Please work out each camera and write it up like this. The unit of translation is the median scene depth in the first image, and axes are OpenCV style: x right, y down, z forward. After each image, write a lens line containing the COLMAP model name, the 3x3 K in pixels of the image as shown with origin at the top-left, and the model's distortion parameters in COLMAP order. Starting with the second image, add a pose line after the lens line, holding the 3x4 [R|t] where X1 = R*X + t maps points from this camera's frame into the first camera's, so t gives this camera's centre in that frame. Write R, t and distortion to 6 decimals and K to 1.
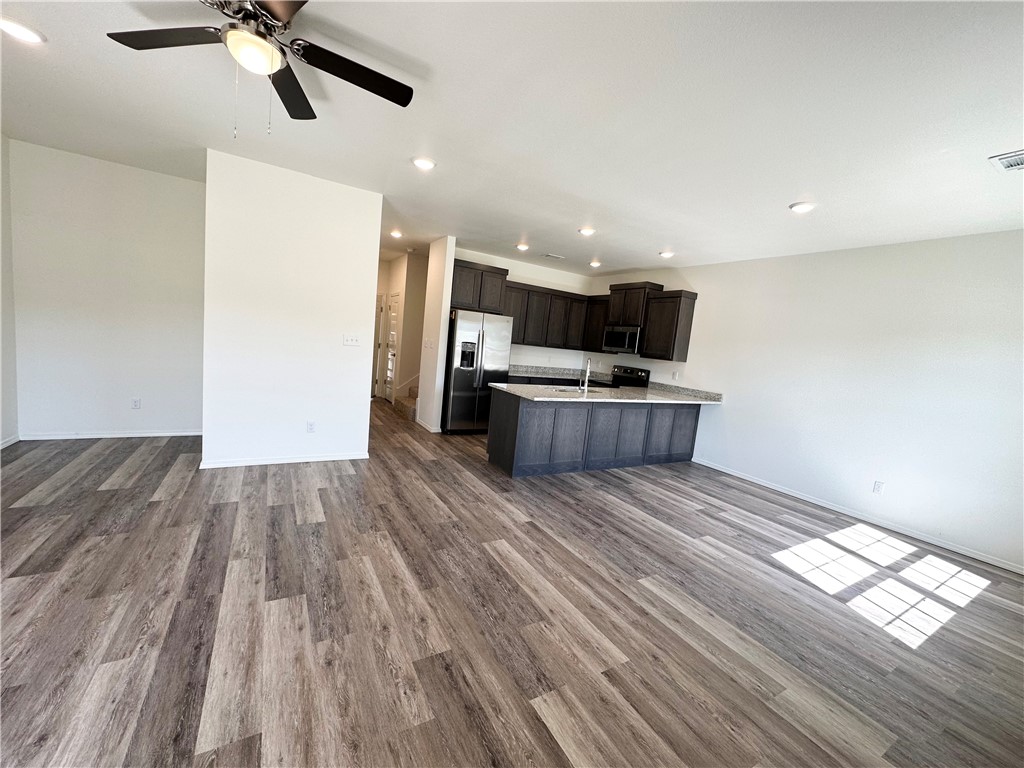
lens RADIAL K [[406.6, 0, 513.5], [0, 406.6, 384.8], [0, 0, 1]] dist [-0.002996, 0.000720]
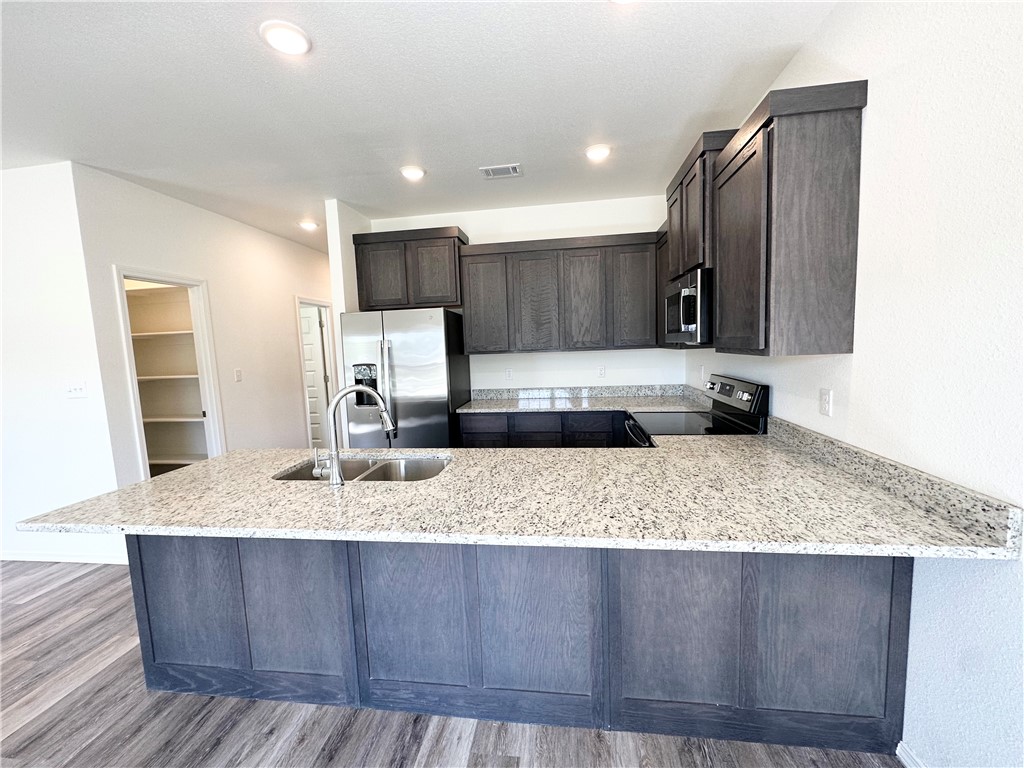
lens RADIAL K [[406.6, 0, 512.4], [0, 406.6, 386.3], [0, 0, 1]] dist [-0.002996, 0.000720]
pose [[0.781817, -0.068546, -0.619729, 0.574493], [0.053445, 0.997648, -0.042923, -0.047240], [0.621213, 0.000436, 0.783641, 0.901699]]
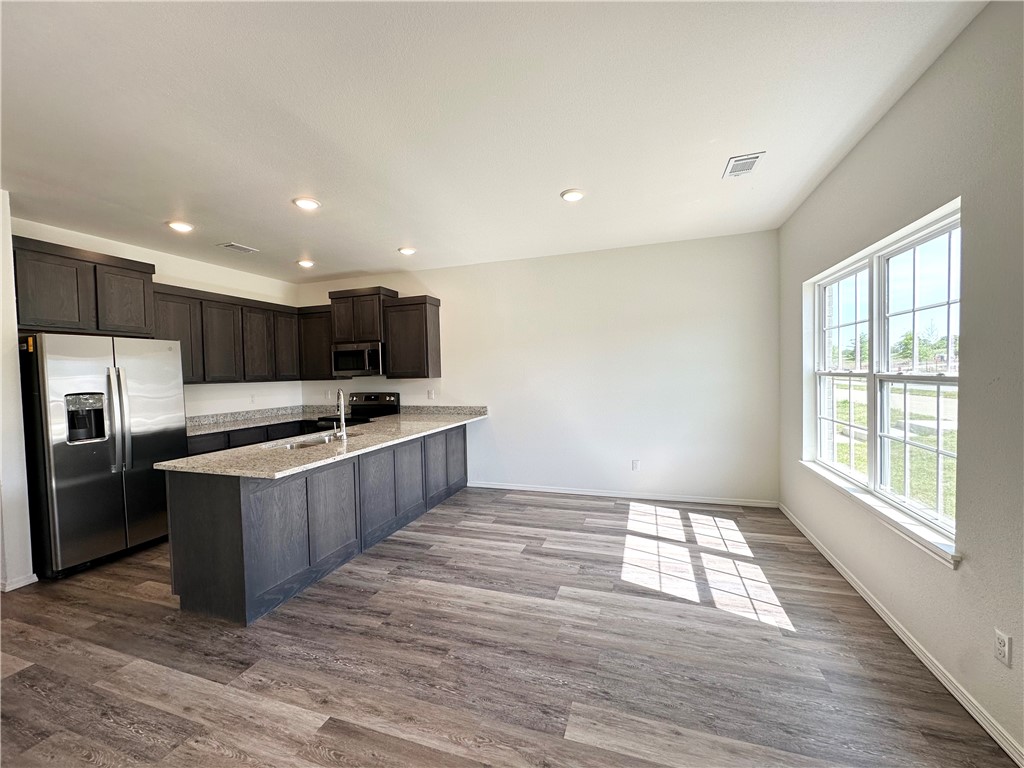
lens RADIAL K [[406.6, 0, 511.9], [0, 406.6, 384.9], [0, 0, 1]] dist [-0.002996, 0.000720]
pose [[0.749348, -0.140563, 0.647085, -0.044150], [0.170942, 0.985151, 0.016043, -0.038070], [-0.639732, 0.098592, 0.762249, 0.322683]]
